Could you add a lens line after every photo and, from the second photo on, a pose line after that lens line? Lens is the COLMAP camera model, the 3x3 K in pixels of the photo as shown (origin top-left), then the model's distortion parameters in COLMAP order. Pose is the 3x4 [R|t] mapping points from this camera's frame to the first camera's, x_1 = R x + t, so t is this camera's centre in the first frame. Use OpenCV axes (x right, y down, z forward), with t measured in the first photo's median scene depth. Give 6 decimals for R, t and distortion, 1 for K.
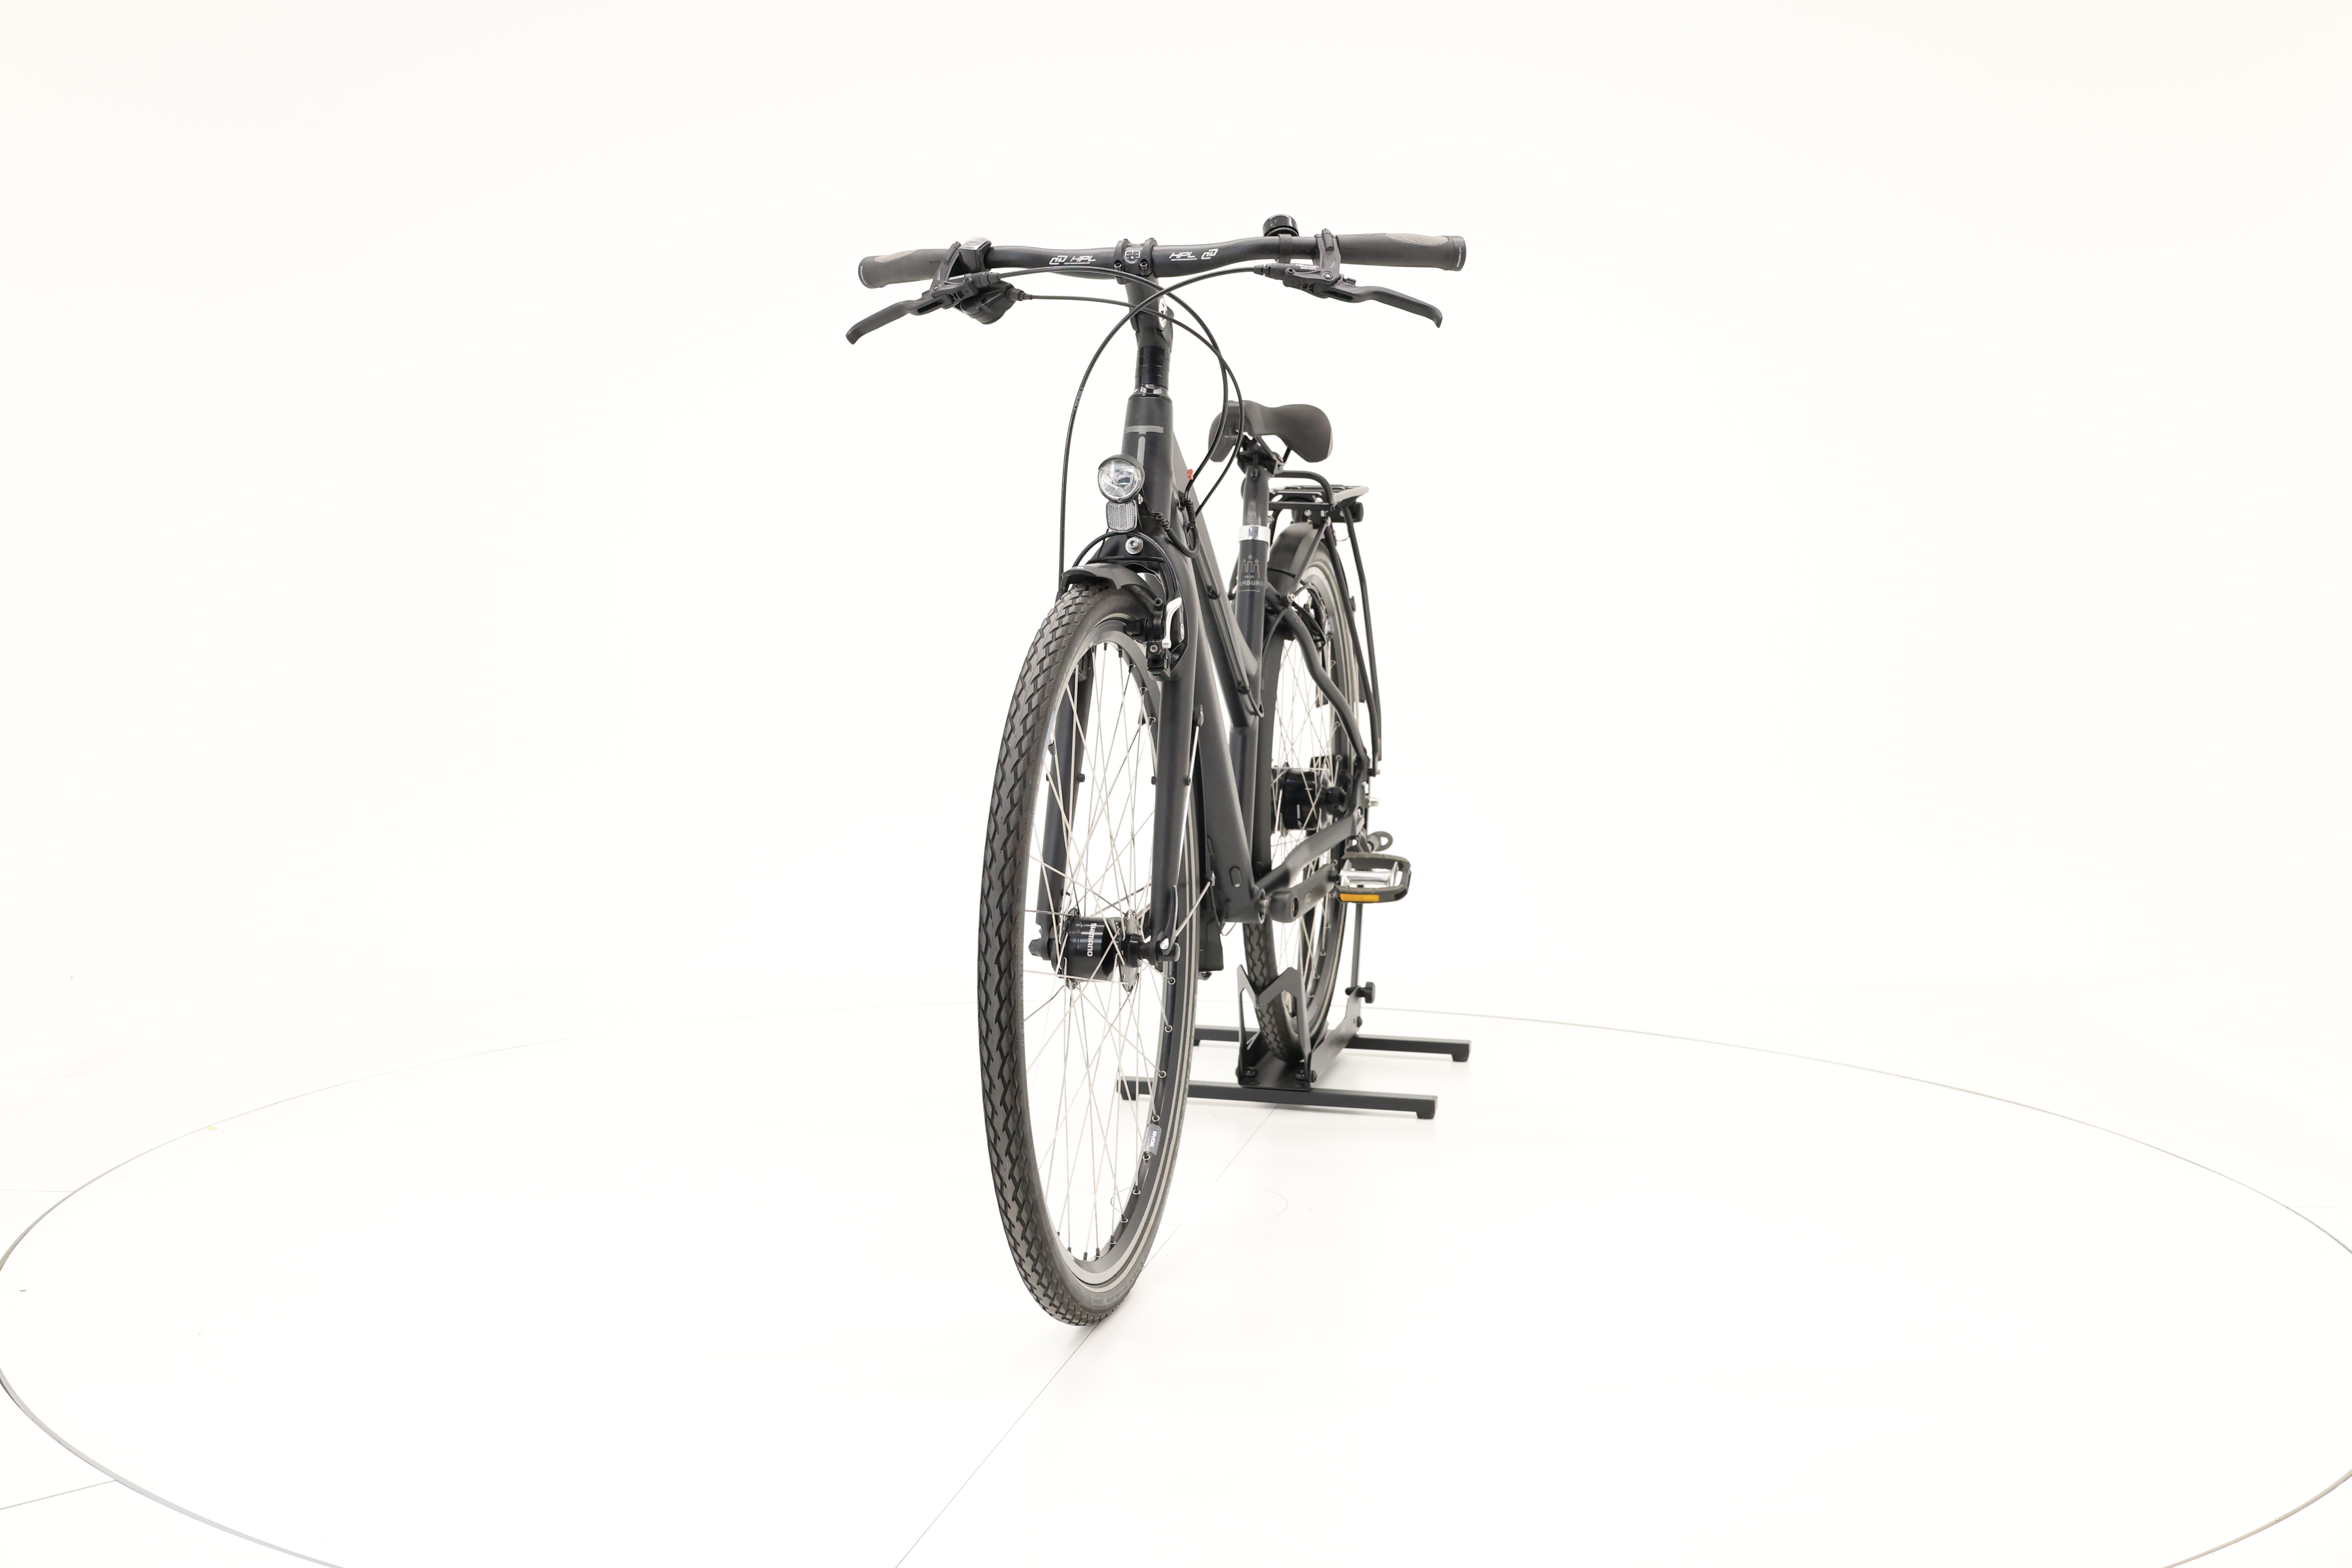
lens RADIAL K [[2646.5, 0, 1181.7], [0, 2646.5, 791.5], [0, 0, 1]] dist [-0.057089, 0.000000]
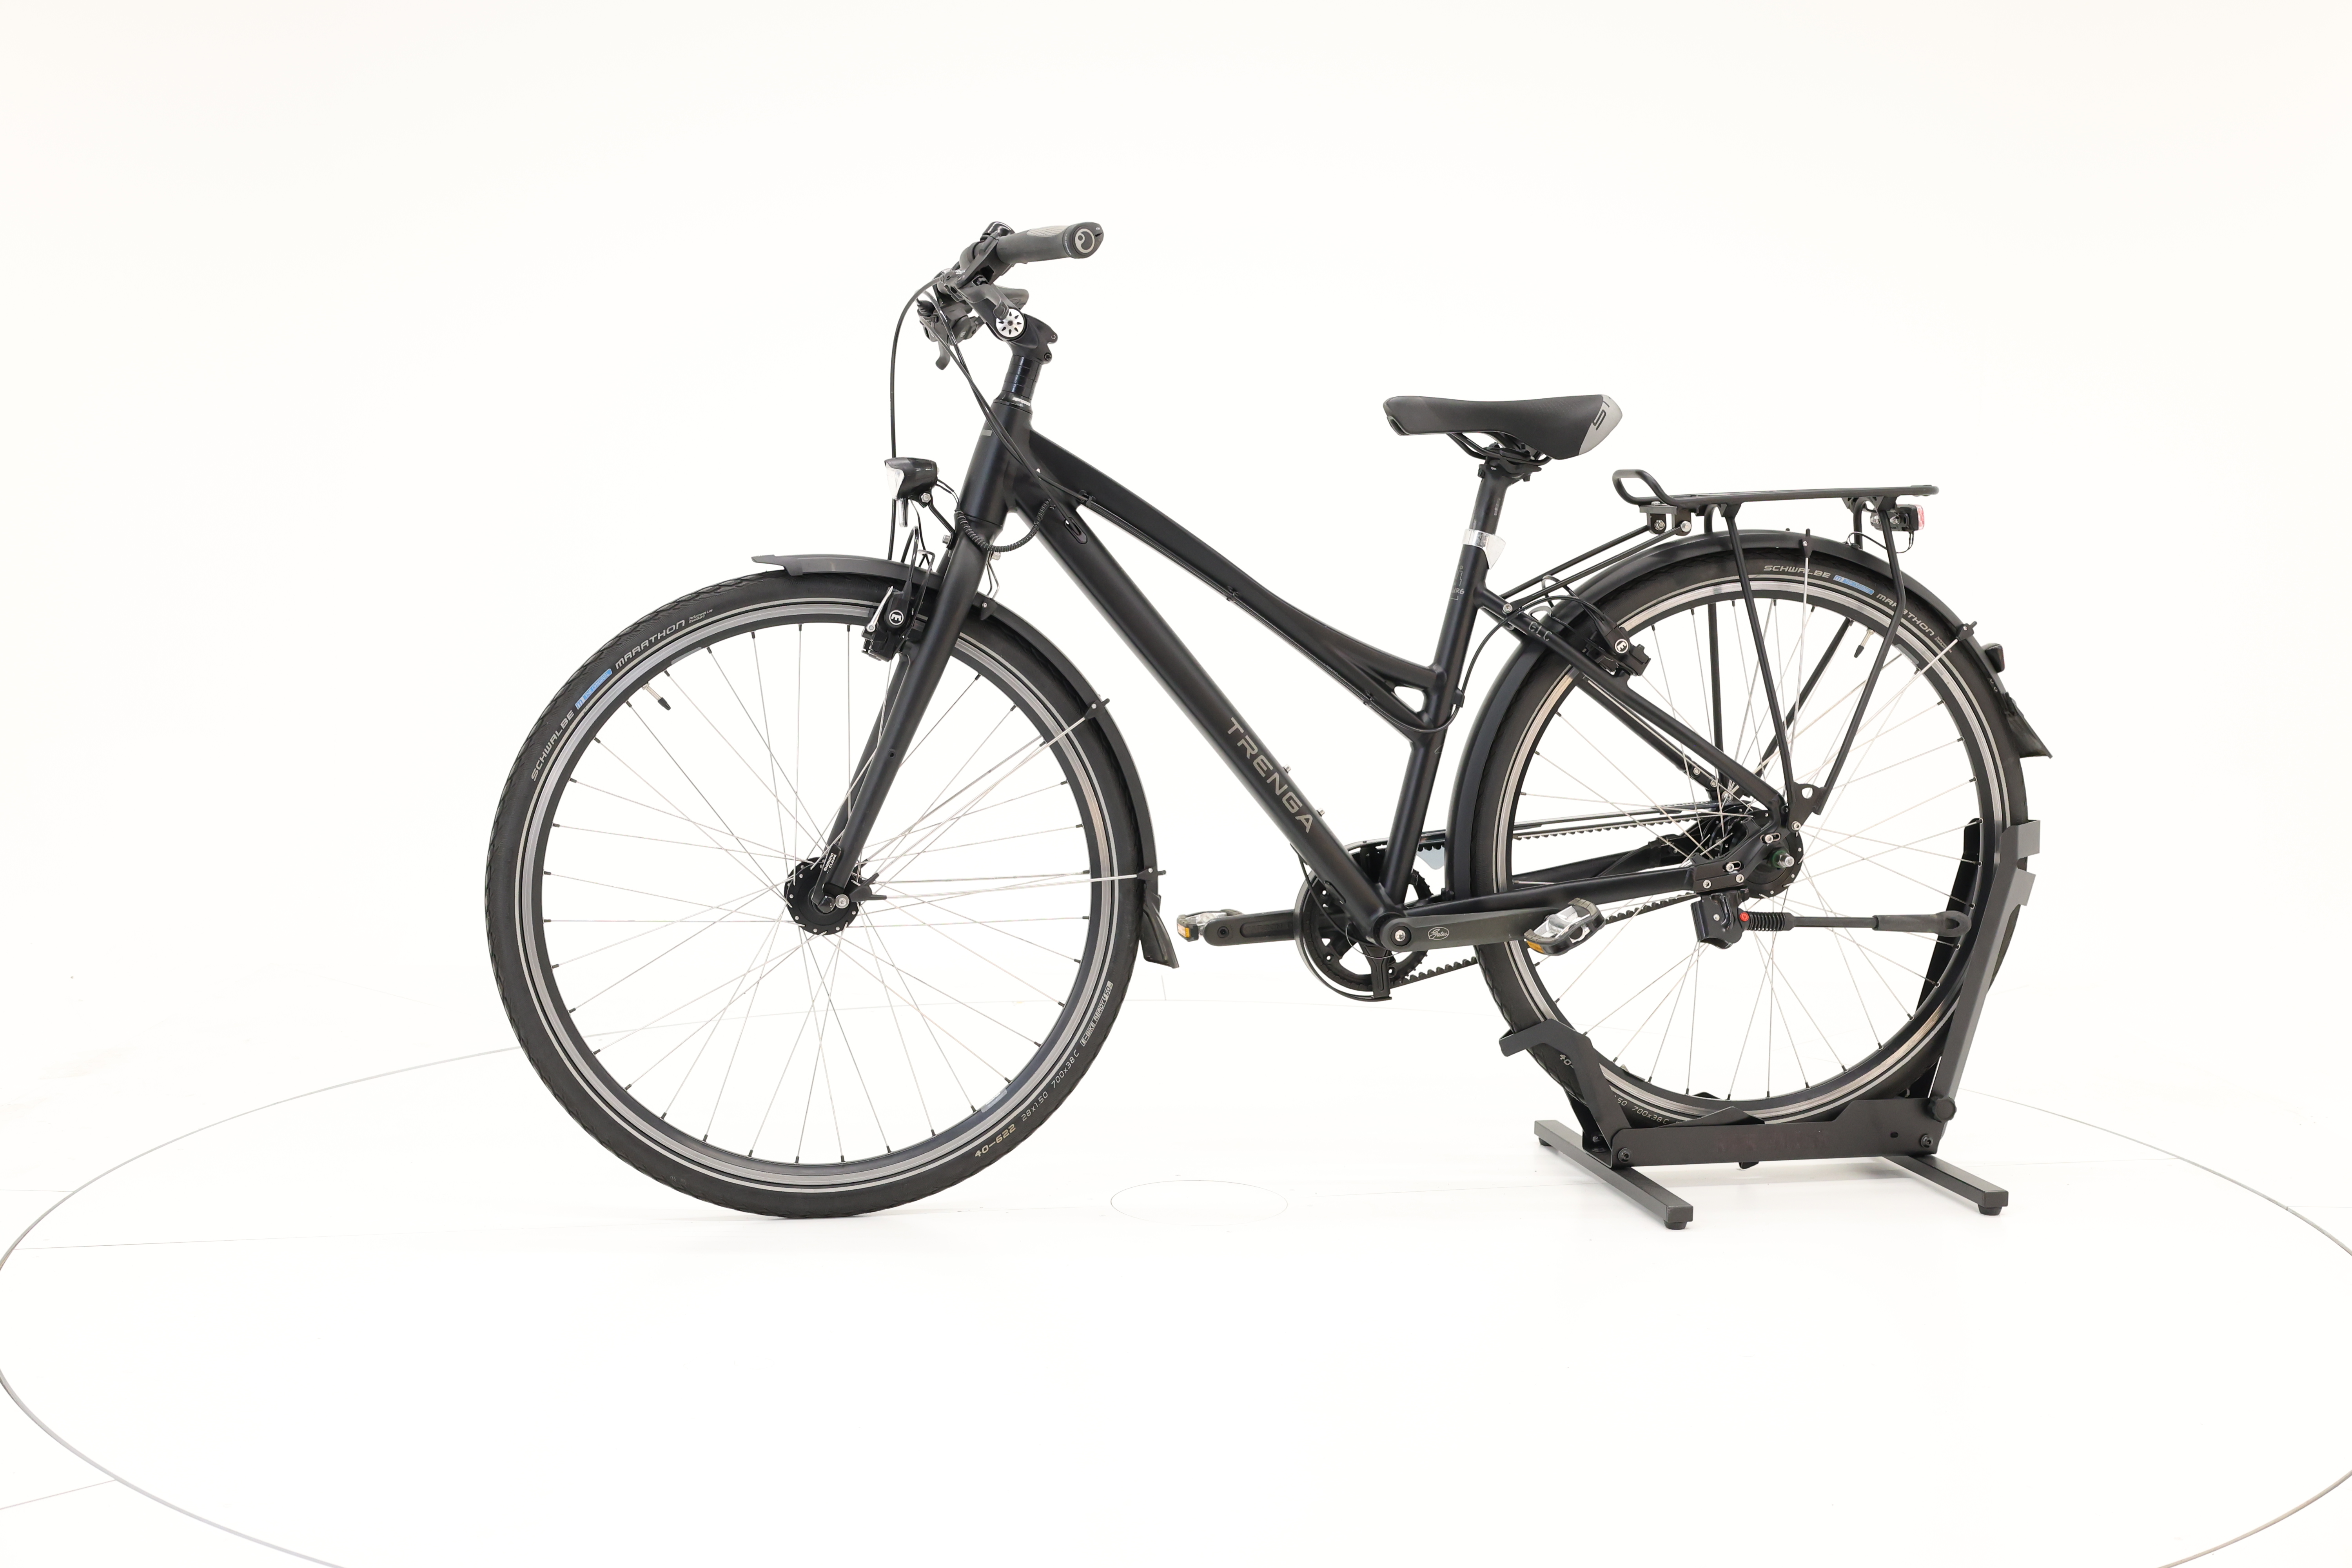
lens RADIAL K [[2646.5, 0, 1178.5], [0, 2646.5, 774.8], [0, 0, 1]] dist [-0.057089, 0.000000]
pose [[0.420319, 0.081285, -0.903728, 1.011036], [-0.103177, 0.993801, 0.041400, -0.051921], [0.901491, 0.075843, 0.426101, 0.629706]]
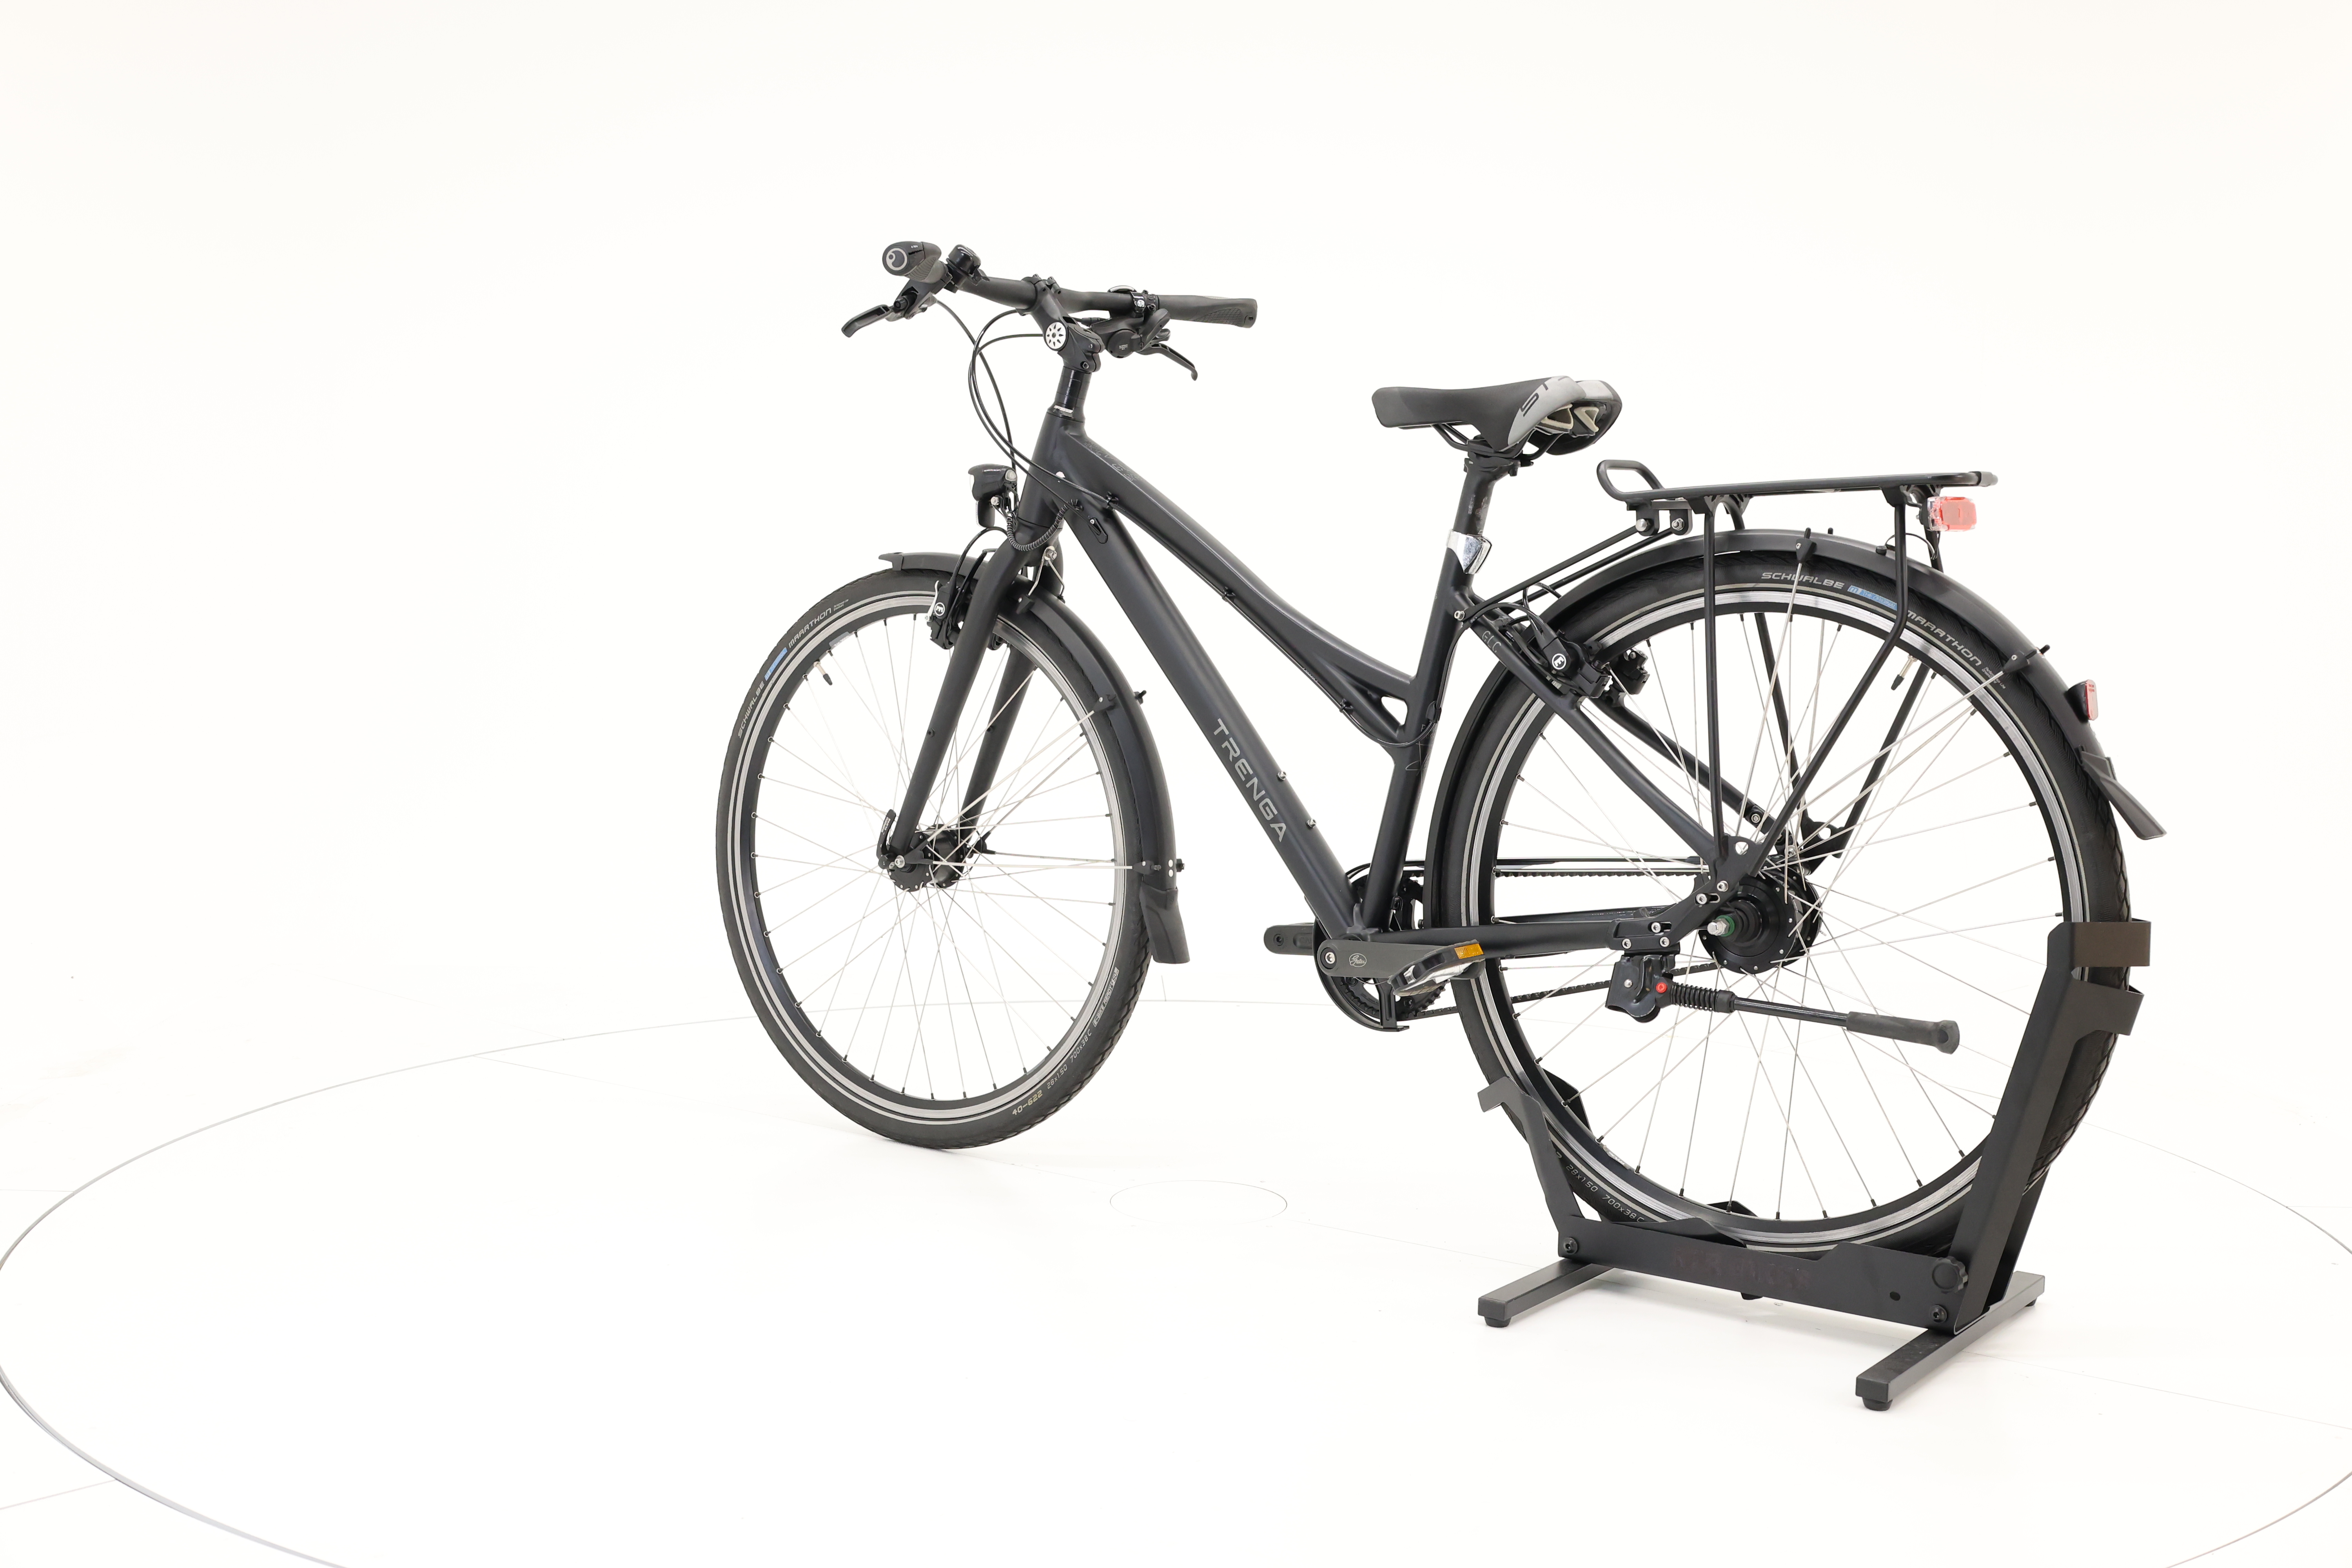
lens RADIAL K [[2646.5, 0, 1181.1], [0, 2646.5, 771.7], [0, 0, 1]] dist [-0.057089, 0.000000]
pose [[-0.404847, 0.063112, -0.912204, 1.031158], [-0.115568, 0.986083, 0.119515, -0.140556], [0.907052, 0.153807, -0.391919, 1.542492]]
